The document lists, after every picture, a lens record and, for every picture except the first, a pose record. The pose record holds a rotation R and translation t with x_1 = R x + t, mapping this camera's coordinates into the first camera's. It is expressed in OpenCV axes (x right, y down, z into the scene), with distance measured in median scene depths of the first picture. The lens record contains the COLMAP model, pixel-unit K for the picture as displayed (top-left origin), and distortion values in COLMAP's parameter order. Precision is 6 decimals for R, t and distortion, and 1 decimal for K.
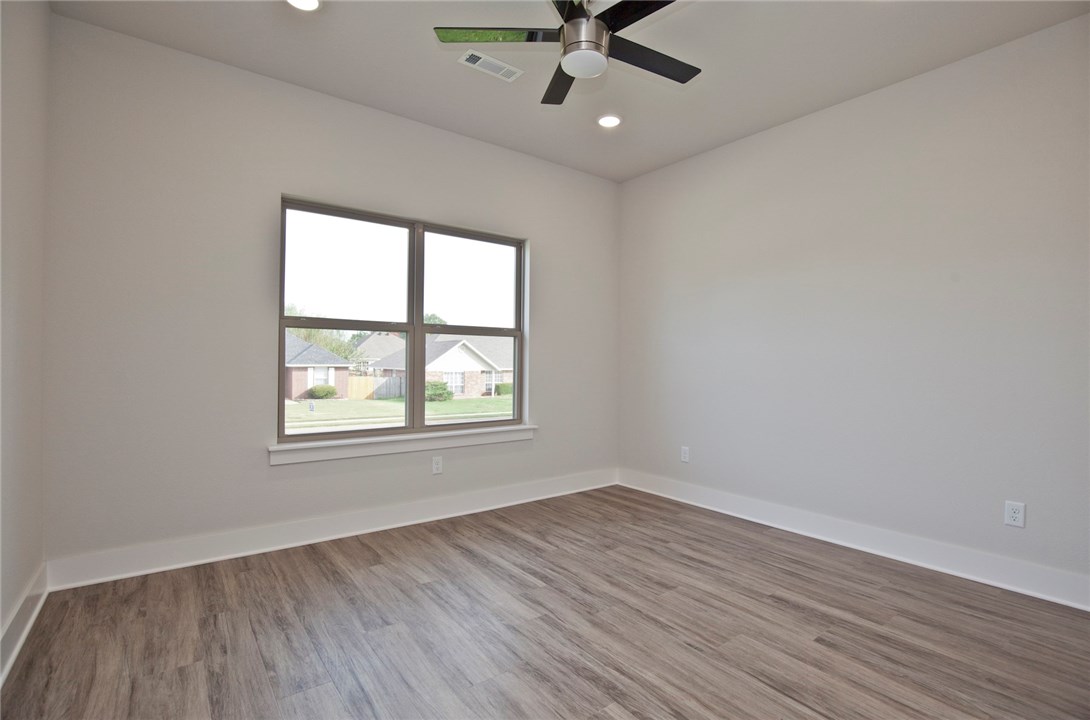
lens RADIAL K [[510.5, 0, 552.5], [0, 510.5, 355.7], [0, 0, 1]] dist [-0.038348, 0.009344]
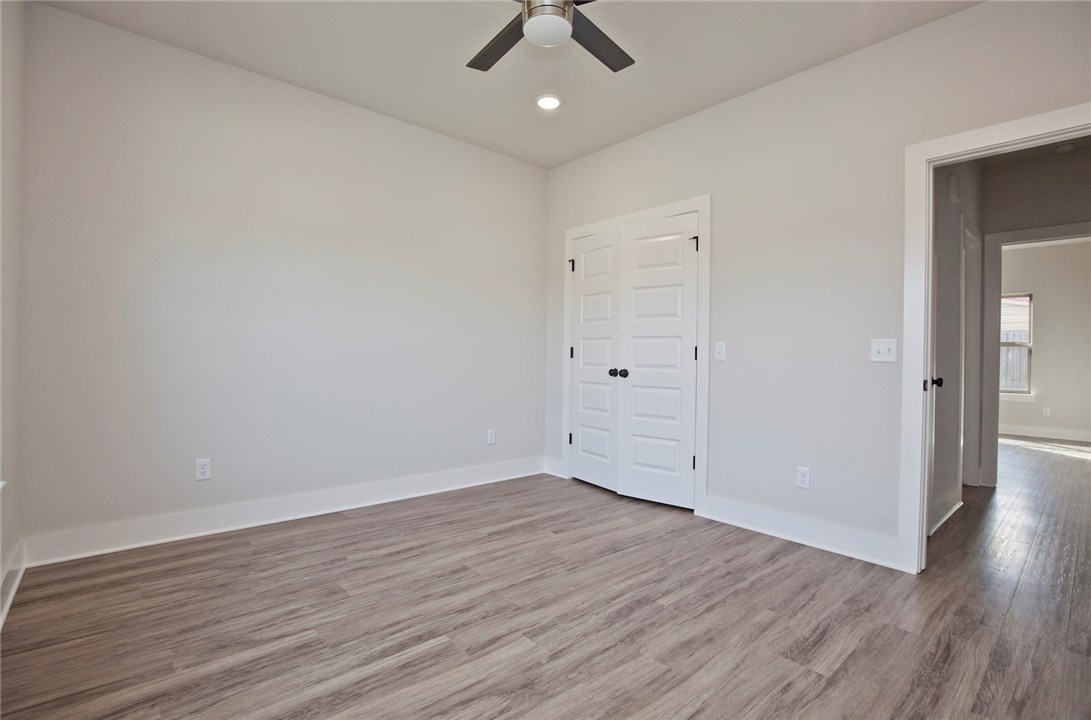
lens RADIAL K [[510.9, 0, 553.0], [0, 510.9, 355.7], [0, 0, 1]] dist [-0.038348, 0.009344]
pose [[-0.075185, -0.010220, 0.997117, -0.706459], [-0.023862, 0.999680, 0.008447, 0.025175], [-0.996884, -0.023158, -0.075405, 0.834120]]
